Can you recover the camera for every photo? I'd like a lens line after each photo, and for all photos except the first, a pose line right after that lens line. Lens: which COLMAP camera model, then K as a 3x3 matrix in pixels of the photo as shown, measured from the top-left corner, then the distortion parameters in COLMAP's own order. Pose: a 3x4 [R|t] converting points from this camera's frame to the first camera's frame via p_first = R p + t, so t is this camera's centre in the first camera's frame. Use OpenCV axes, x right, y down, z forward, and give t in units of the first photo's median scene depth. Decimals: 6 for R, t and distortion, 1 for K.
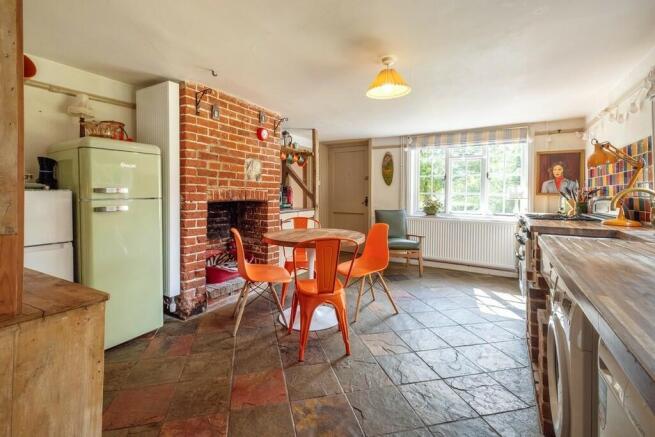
lens RADIAL K [[281.7, 0, 327.3], [0, 281.7, 198.8], [0, 0, 1]] dist [0.009559, -0.001966]
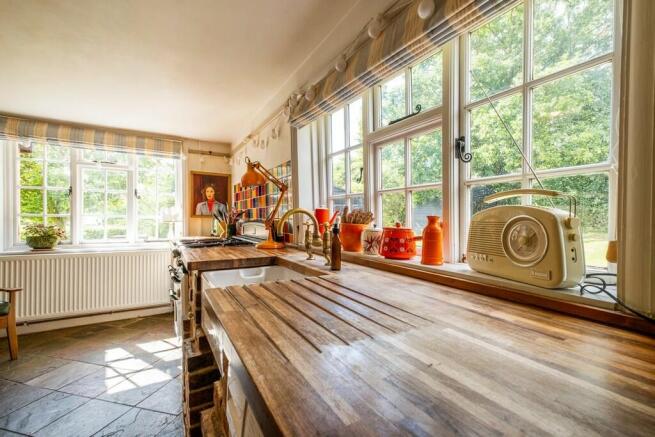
lens RADIAL K [[281.7, 0, 328.2], [0, 281.7, 218.0], [0, 0, 1]] dist [0.009559, -0.001966]
pose [[0.457899, -0.003318, 0.888998, 0.144348], [0.014217, 0.999892, -0.003591, -0.001985], [-0.888891, 0.014284, 0.457896, 0.208356]]
